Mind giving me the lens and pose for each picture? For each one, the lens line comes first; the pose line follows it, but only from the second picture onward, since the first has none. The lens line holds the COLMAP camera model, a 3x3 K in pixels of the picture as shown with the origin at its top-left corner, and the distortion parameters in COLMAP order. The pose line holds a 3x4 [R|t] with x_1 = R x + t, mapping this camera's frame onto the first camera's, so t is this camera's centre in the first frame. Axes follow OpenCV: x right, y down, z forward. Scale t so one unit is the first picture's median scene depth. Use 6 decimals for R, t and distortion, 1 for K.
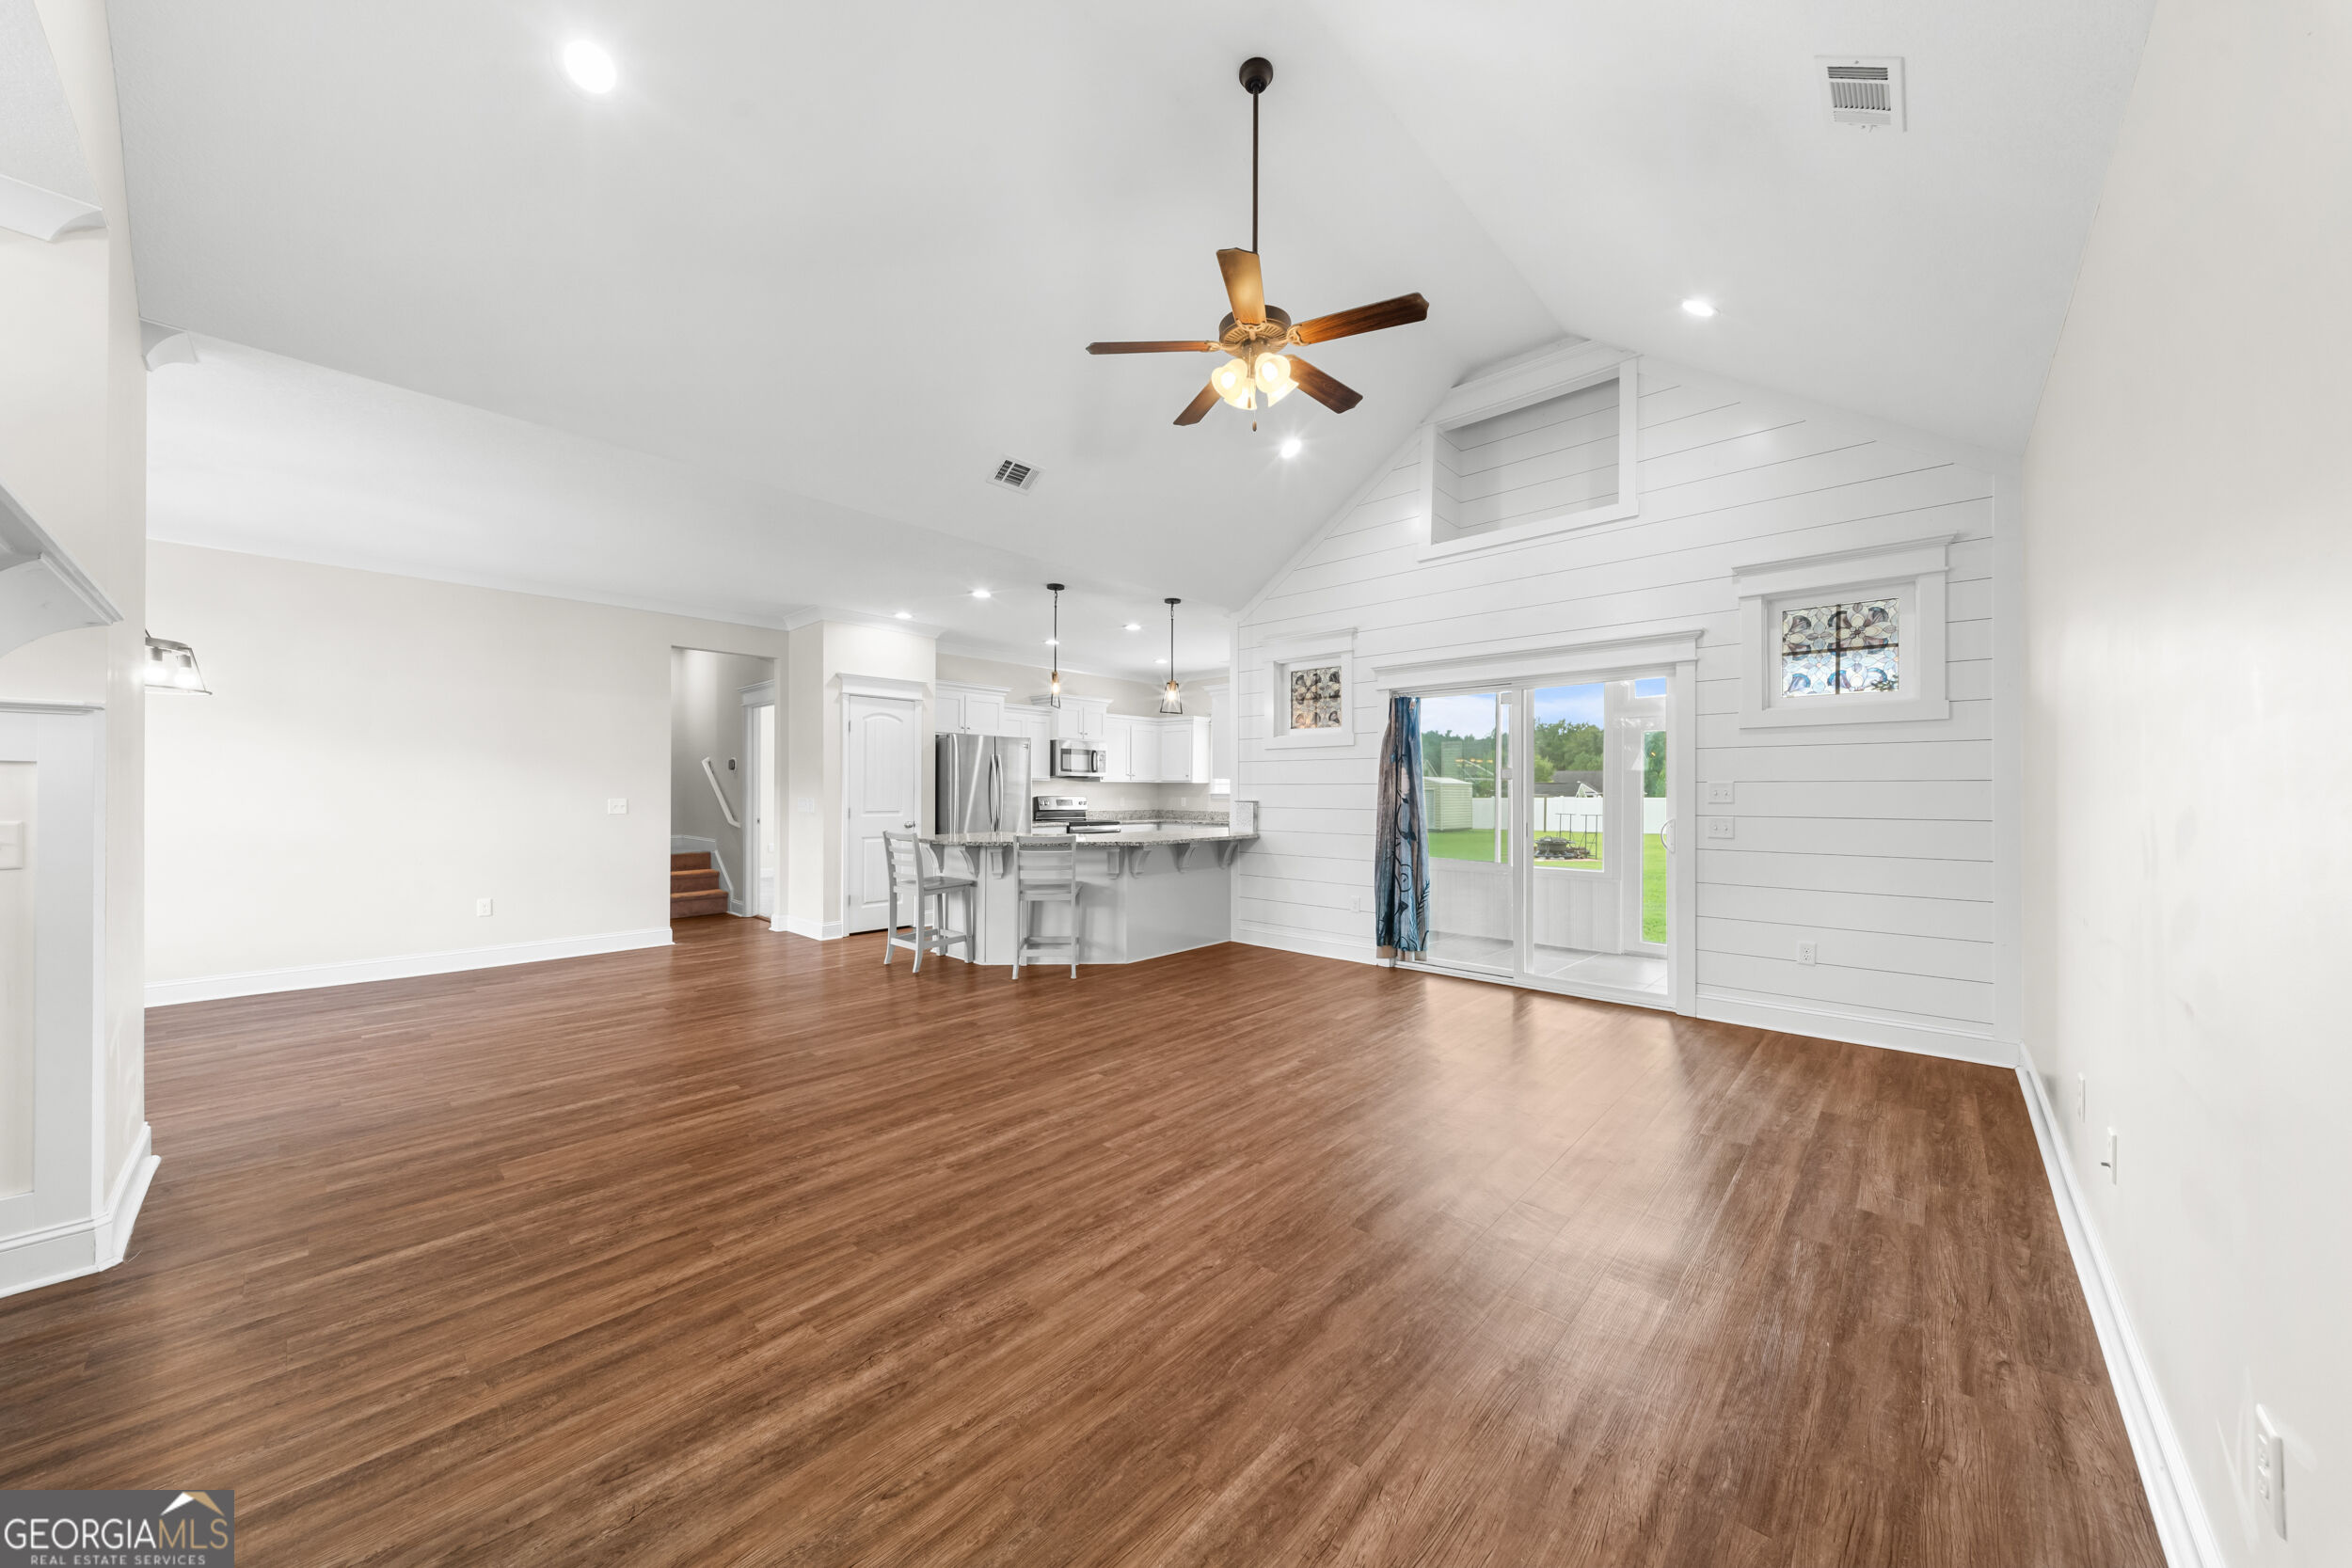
lens RADIAL K [[819.8, 0, 1191.3], [0, 819.8, 784.7], [0, 0, 1]] dist [0.011980, -0.003451]
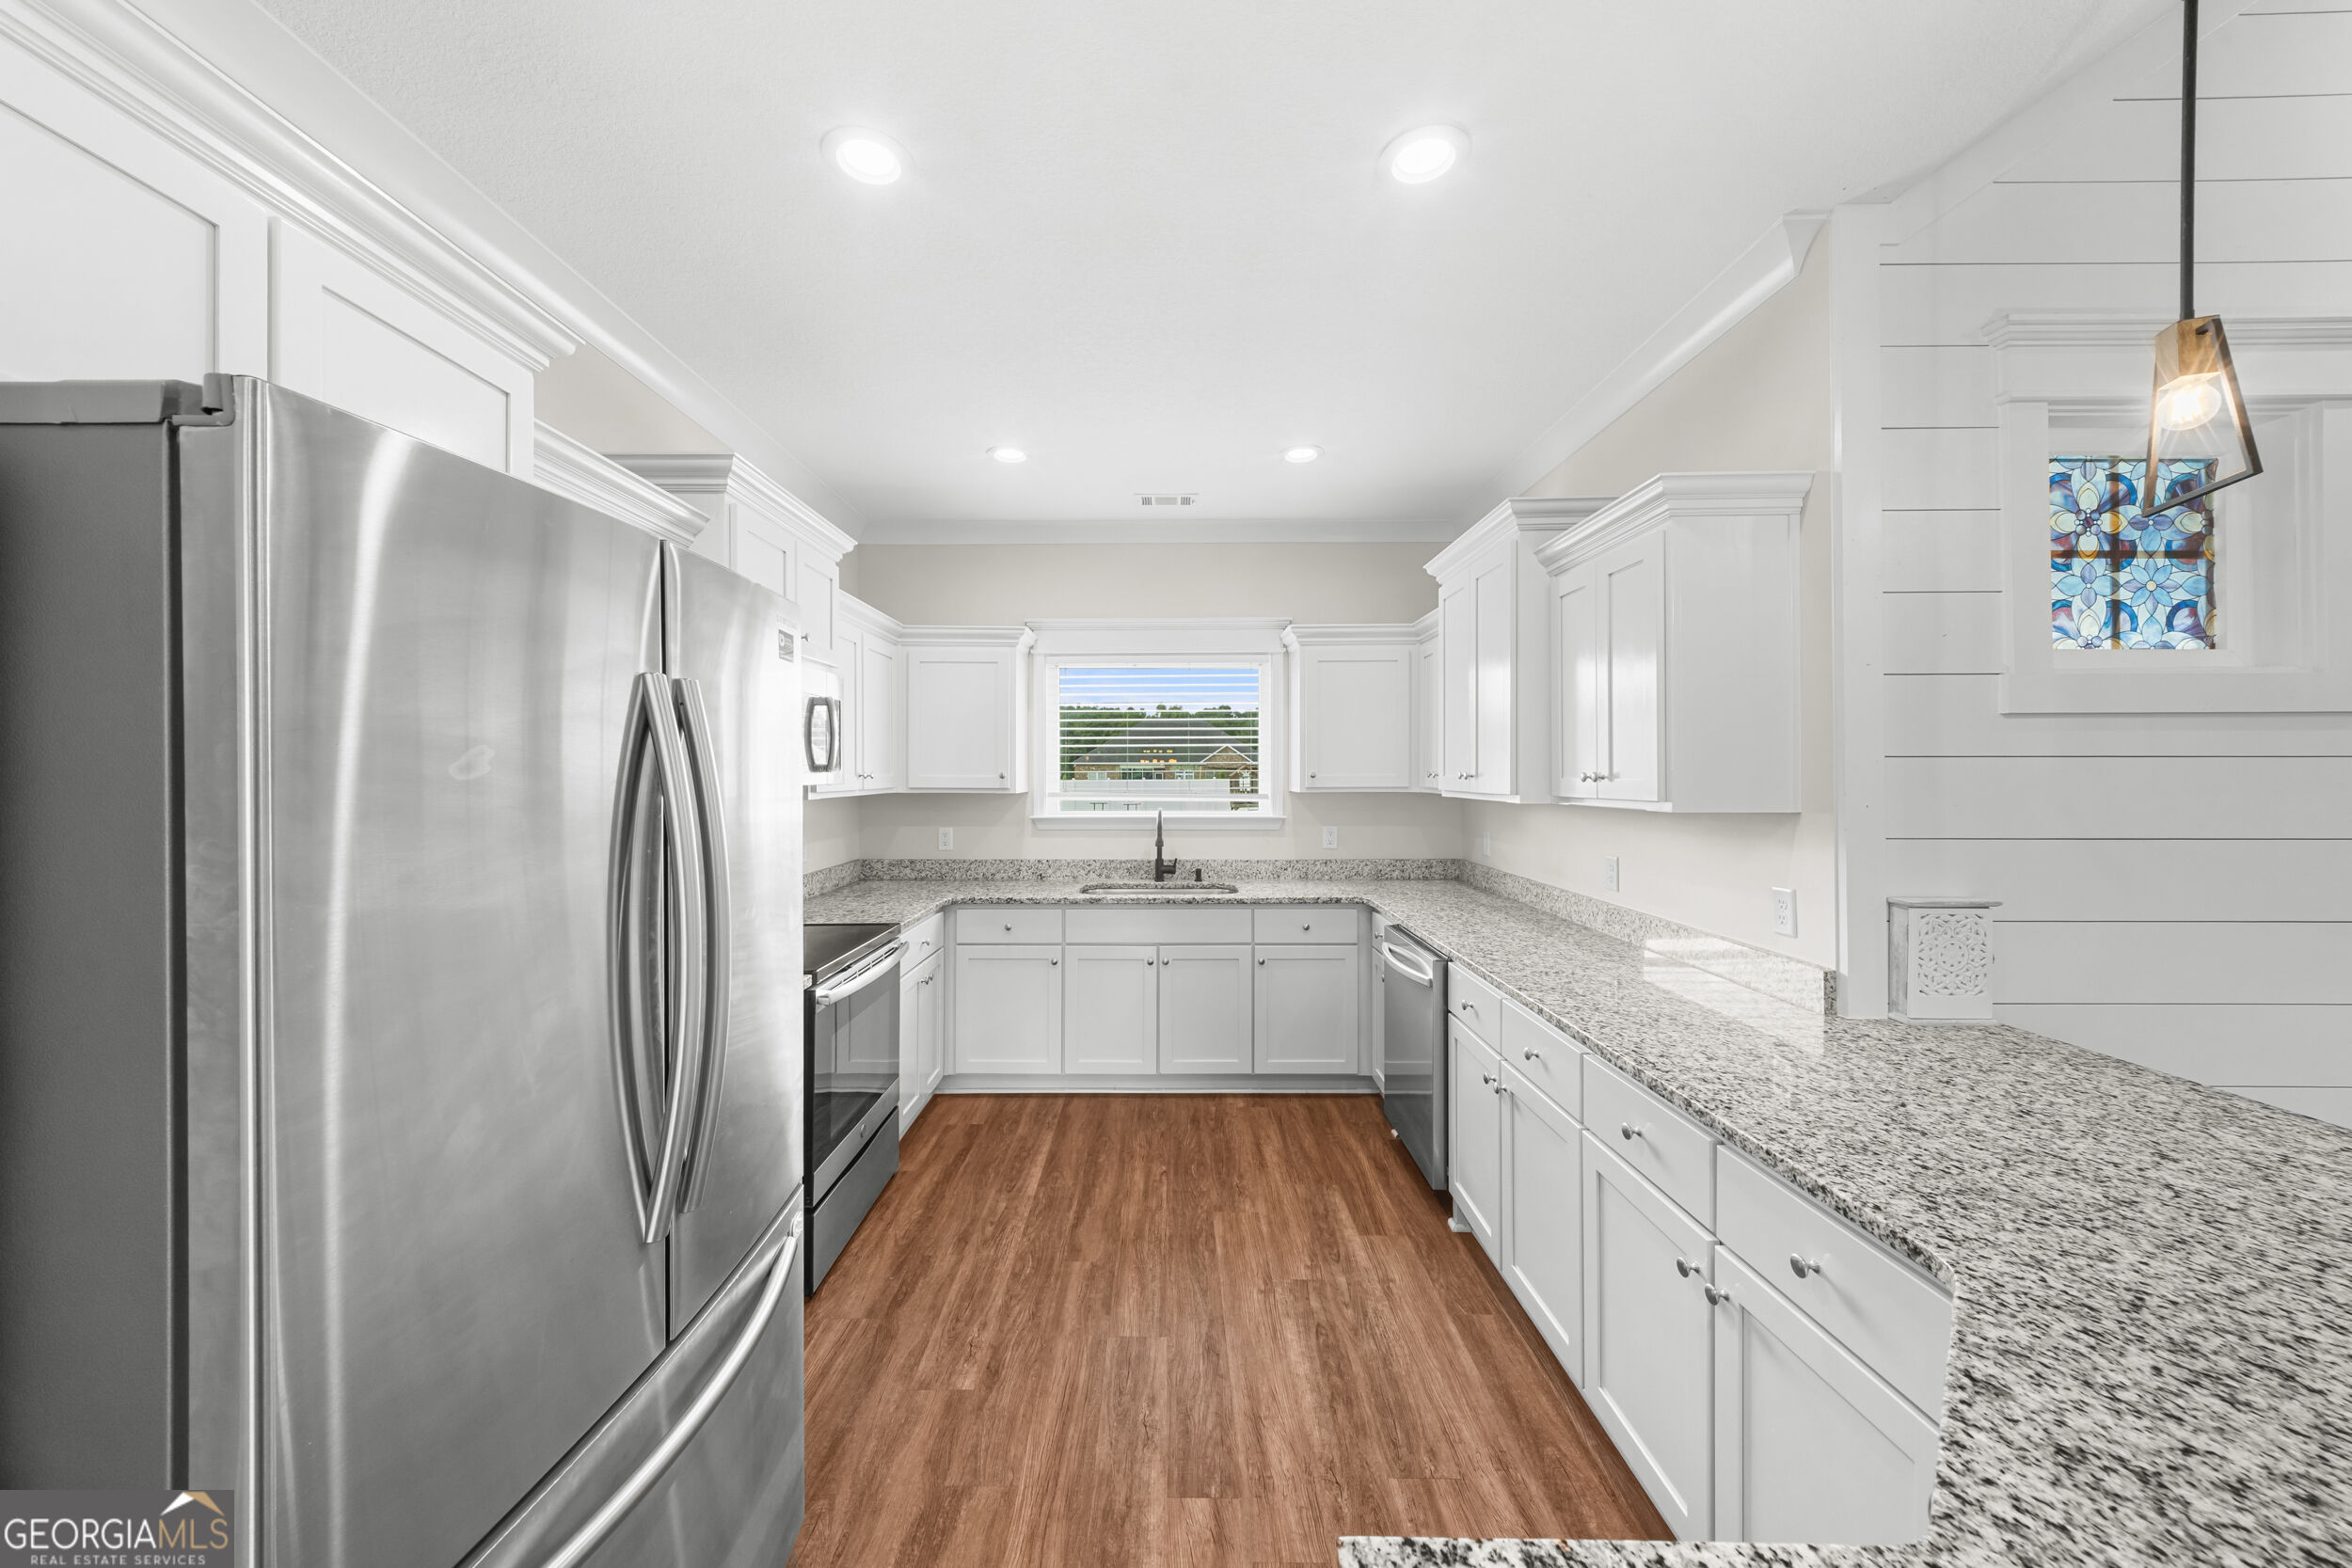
lens RADIAL K [[819.8, 0, 1159.9], [0, 819.8, 770.0], [0, 0, 1]] dist [0.011980, -0.003451]
pose [[0.747618, -0.003612, 0.664119, -0.481016], [-0.002388, 0.999964, 0.008127, -0.039281], [-0.664124, -0.007662, 0.747583, 1.503705]]
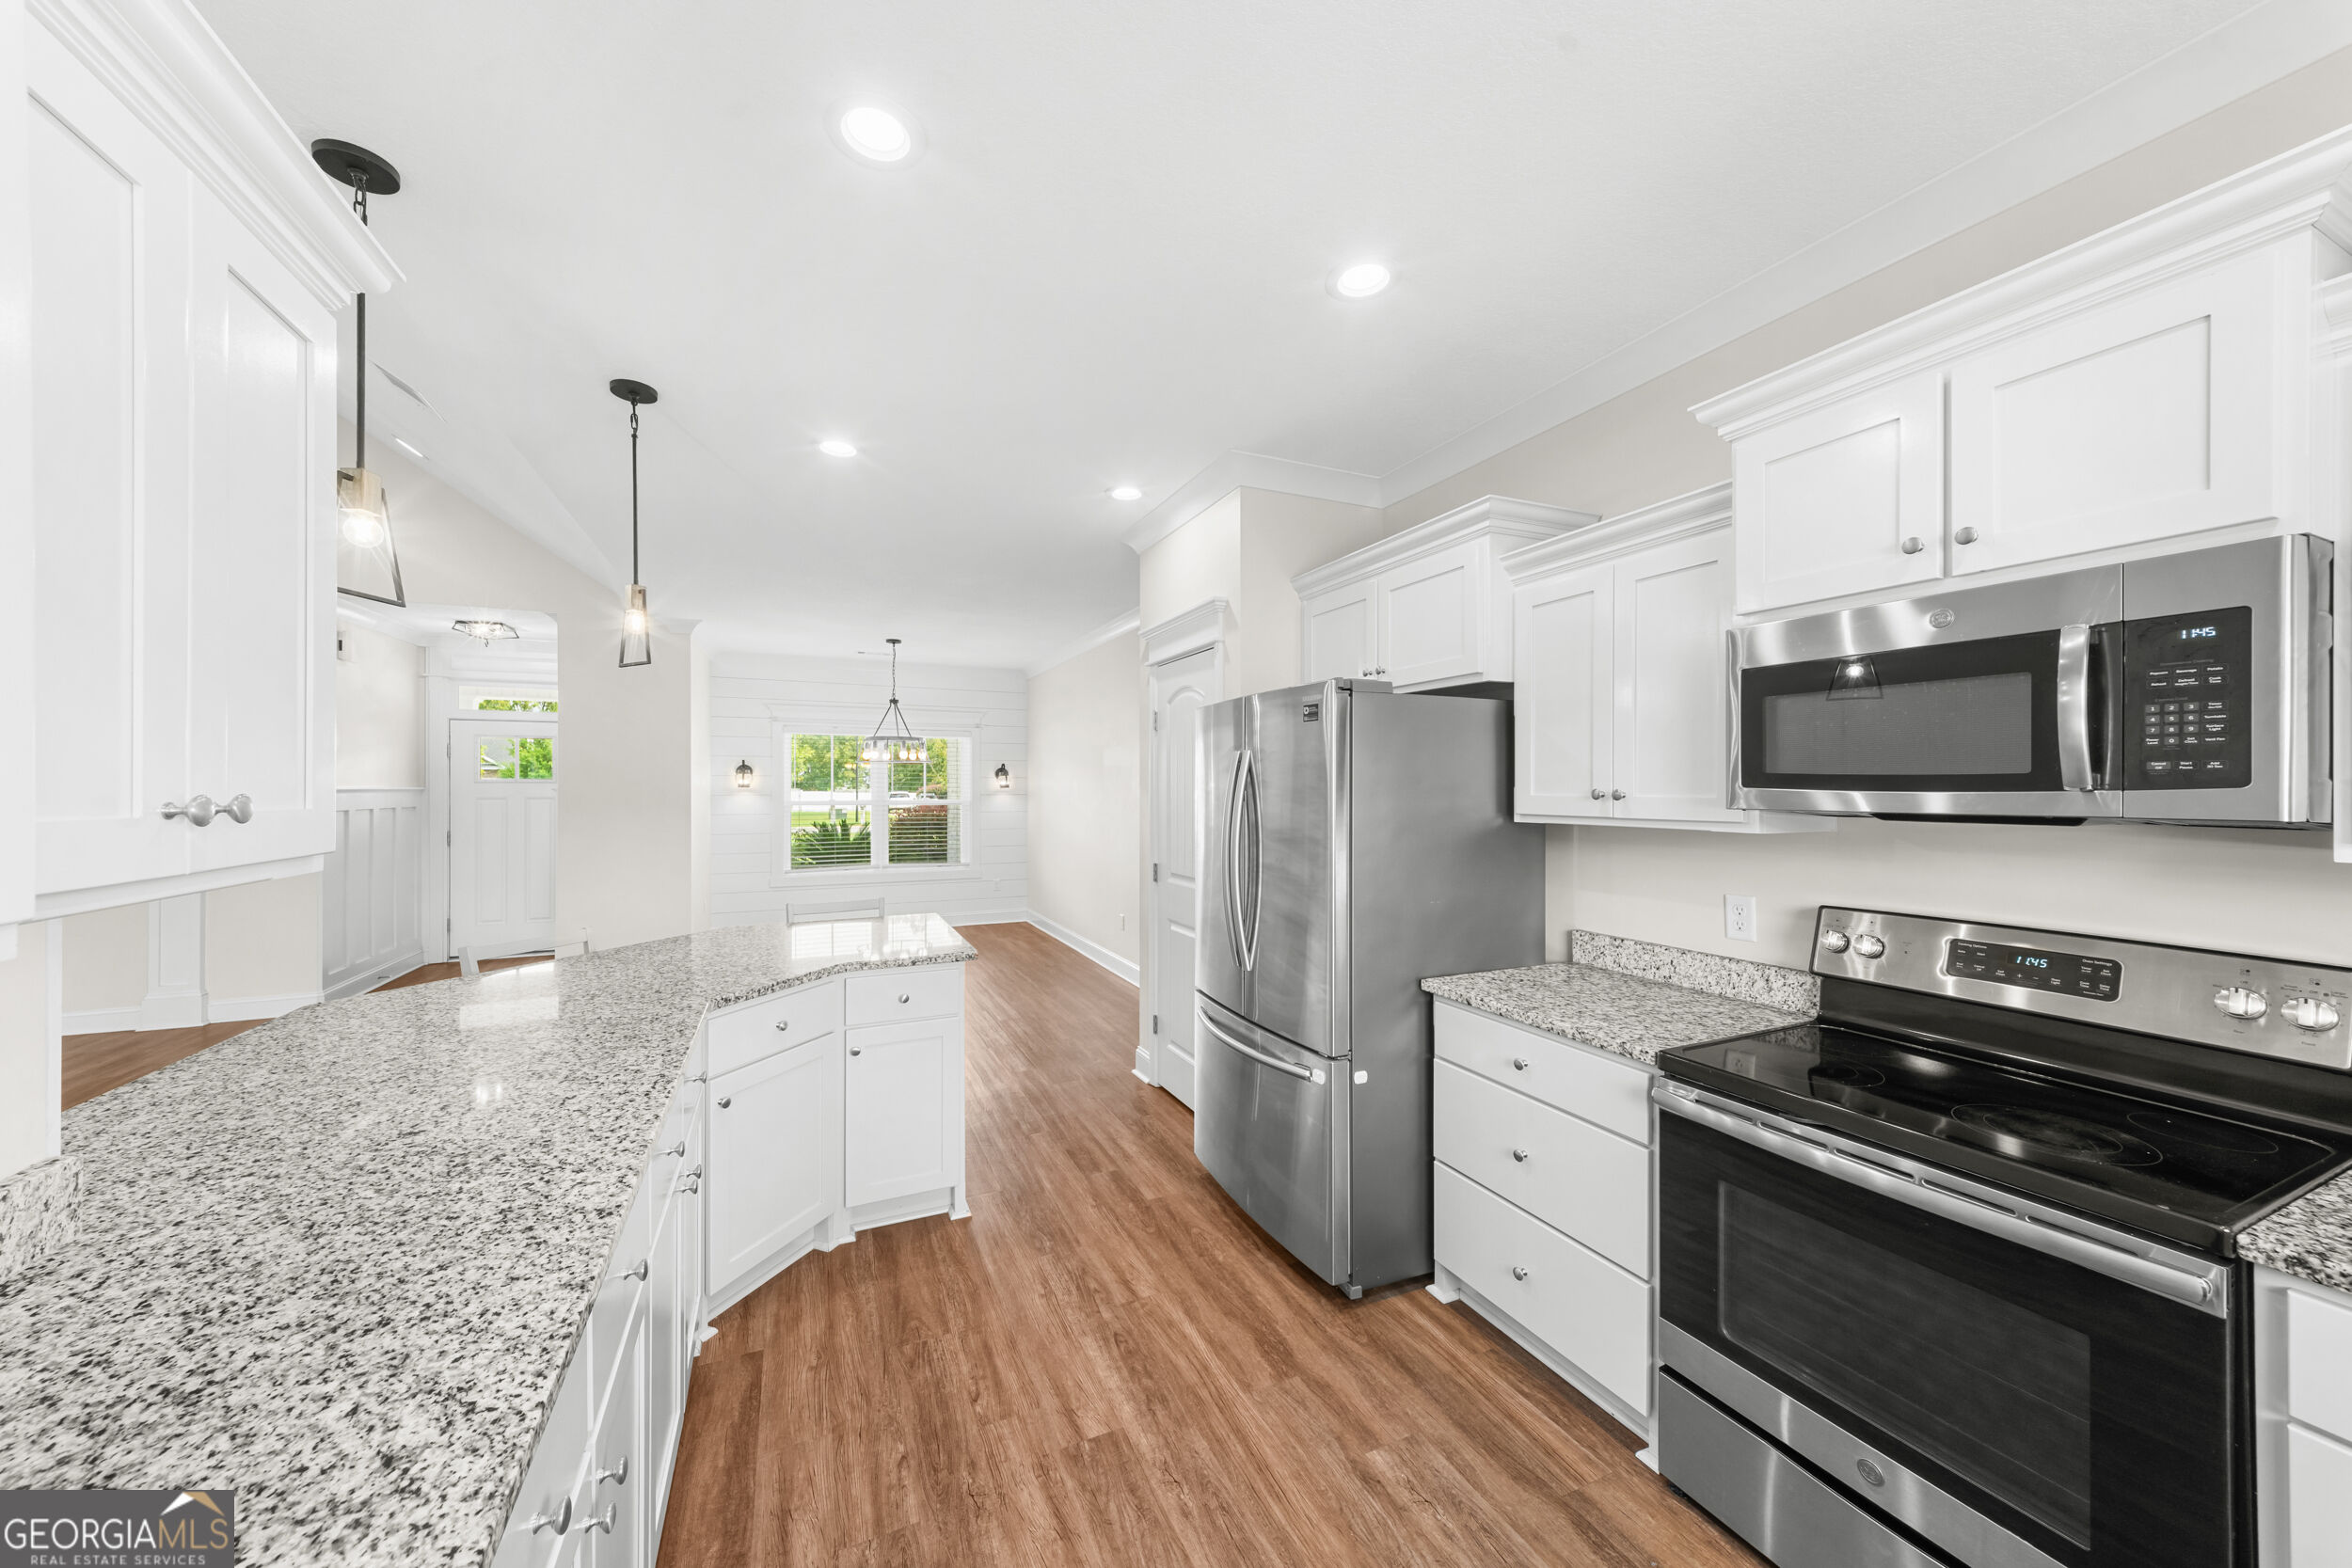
lens RADIAL K [[819.8, 0, 1160.4], [0, 819.8, 786.1], [0, 0, 1]] dist [0.011980, -0.003451]
pose [[-0.404605, -0.005401, -0.914476, 0.194186], [0.007881, 0.999925, -0.009393, -0.032113], [0.914458, -0.011007, -0.404532, 2.003485]]
